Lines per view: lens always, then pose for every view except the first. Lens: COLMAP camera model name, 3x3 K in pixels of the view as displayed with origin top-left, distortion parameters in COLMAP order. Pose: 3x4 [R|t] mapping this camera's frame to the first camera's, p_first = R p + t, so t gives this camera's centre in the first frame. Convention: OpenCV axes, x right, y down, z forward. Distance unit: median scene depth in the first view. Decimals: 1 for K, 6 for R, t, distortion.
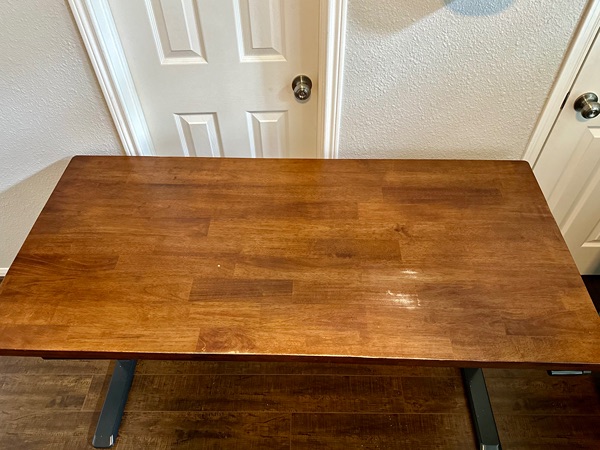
lens RADIAL K [[449.0, 0, 300.0], [0, 449.0, 225.0], [0, 0, 1]] dist [0.003163, -0.041609]
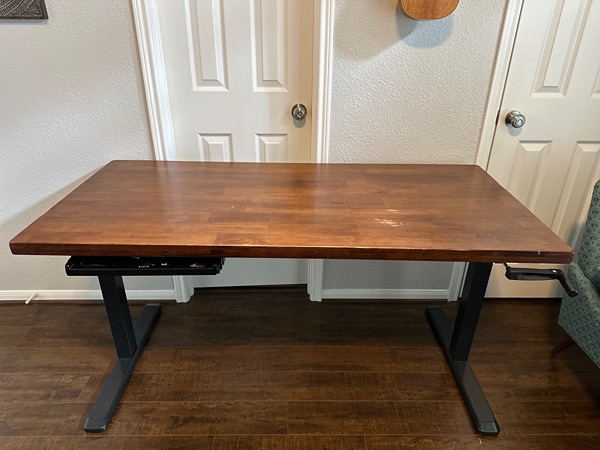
lens RADIAL K [[421.7, 0, 300.0], [0, 421.7, 225.0], [0, 0, 1]] dist [0.000071, -0.038823]
pose [[0.999307, 0.009150, 0.036068, -0.034469], [0.004506, 0.932403, -0.361393, 0.440530], [-0.036937, 0.361306, 0.931716, -0.026438]]
